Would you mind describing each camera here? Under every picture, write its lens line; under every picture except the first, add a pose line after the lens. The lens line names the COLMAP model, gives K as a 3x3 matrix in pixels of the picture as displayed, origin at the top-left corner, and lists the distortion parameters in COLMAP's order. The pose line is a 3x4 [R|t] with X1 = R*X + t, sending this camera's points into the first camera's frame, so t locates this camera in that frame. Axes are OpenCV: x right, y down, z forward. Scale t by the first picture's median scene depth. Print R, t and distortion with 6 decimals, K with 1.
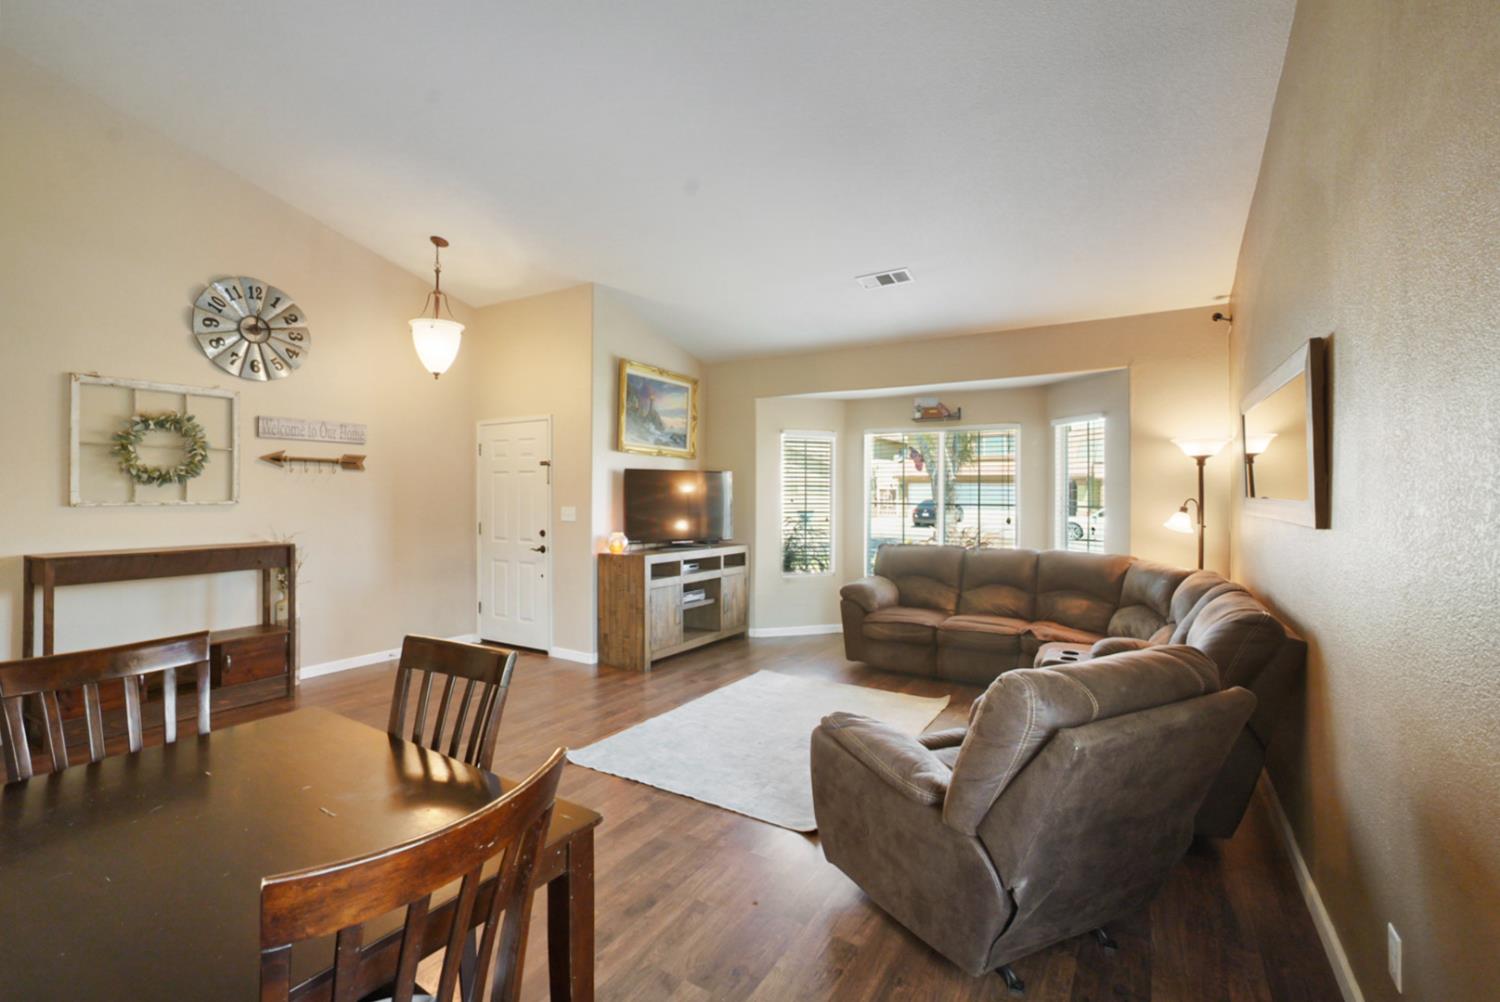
lens RADIAL K [[660.9, 0, 745.8], [0, 660.9, 482.9], [0, 0, 1]] dist [-0.016012, 0.006651]
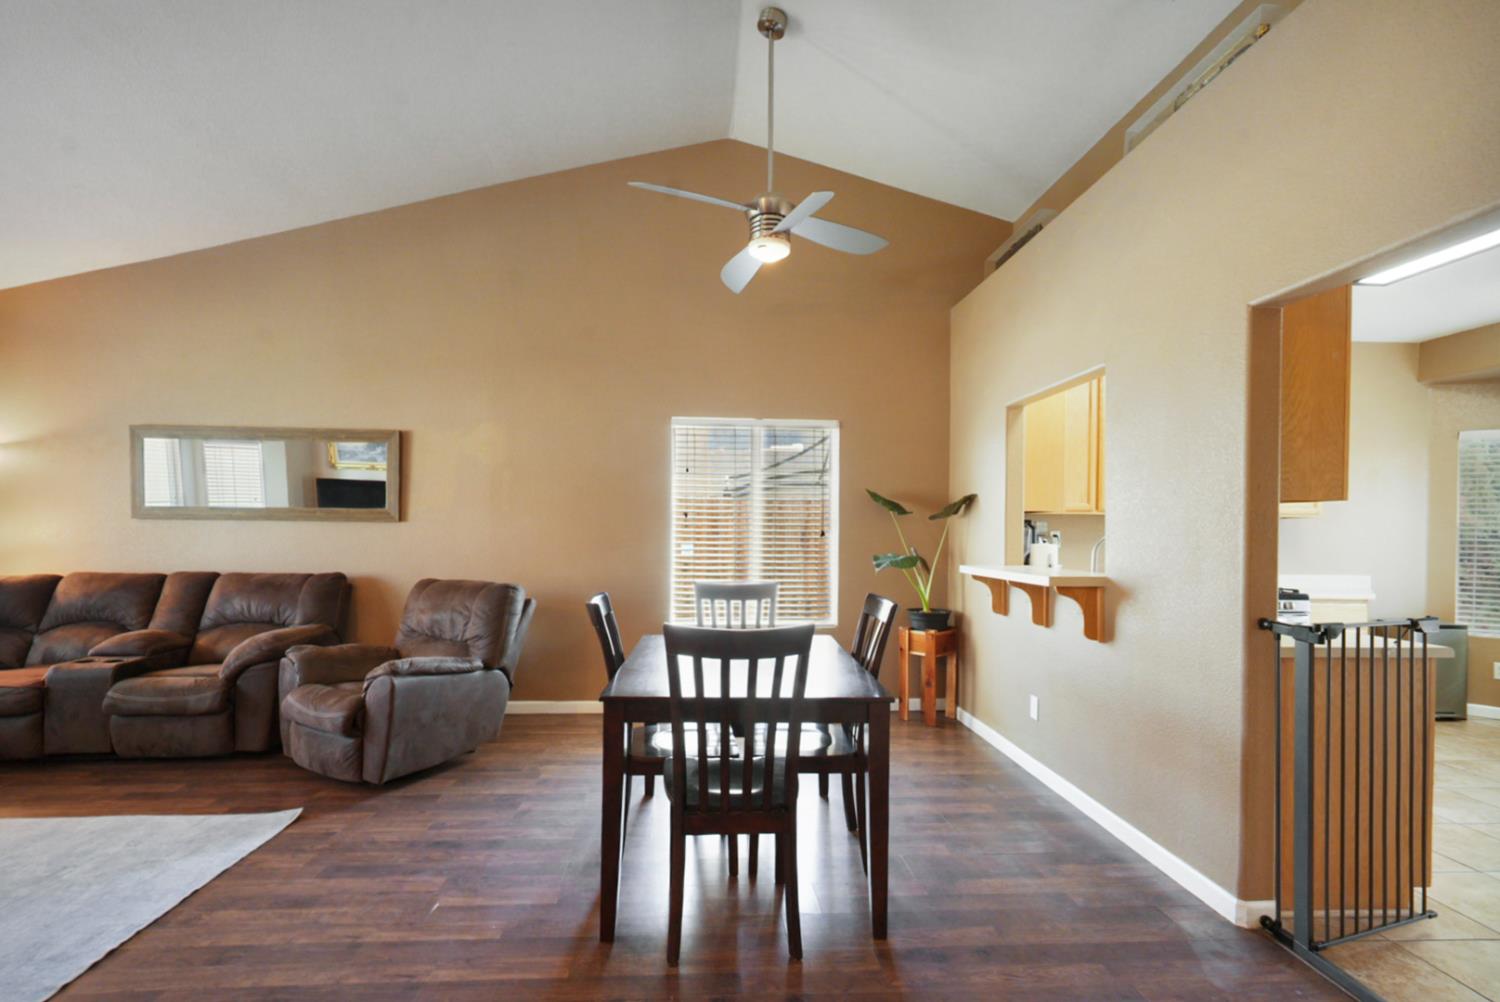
lens RADIAL K [[660.9, 0, 732.2], [0, 660.9, 530.3], [0, 0, 1]] dist [-0.016012, 0.006651]
pose [[-0.562391, -0.011425, 0.826793, -0.630682], [-0.017565, 0.999844, 0.001868, 0.033612], [-0.826685, -0.013473, -0.562504, 0.559014]]
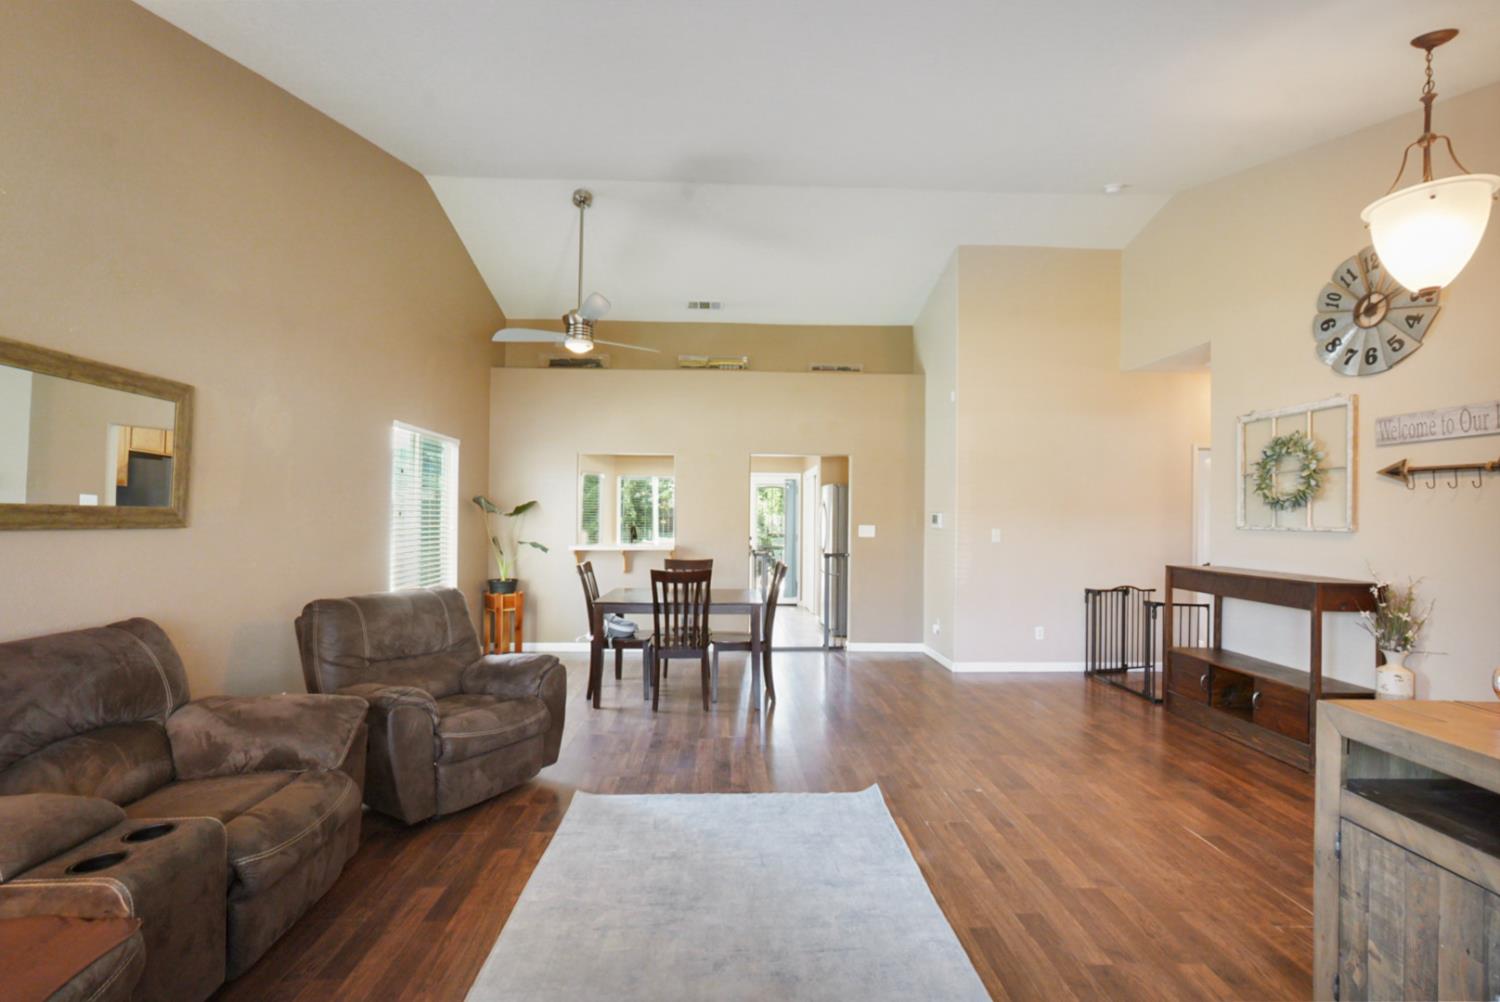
lens RADIAL K [[660.9, 0, 742.4], [0, 660.9, 500.9], [0, 0, 1]] dist [-0.016012, 0.006651]
pose [[-0.844578, -0.025513, -0.534824, 0.280839], [-0.007711, 0.999340, -0.035494, 0.025899], [0.535377, -0.025853, -0.844218, 1.184583]]
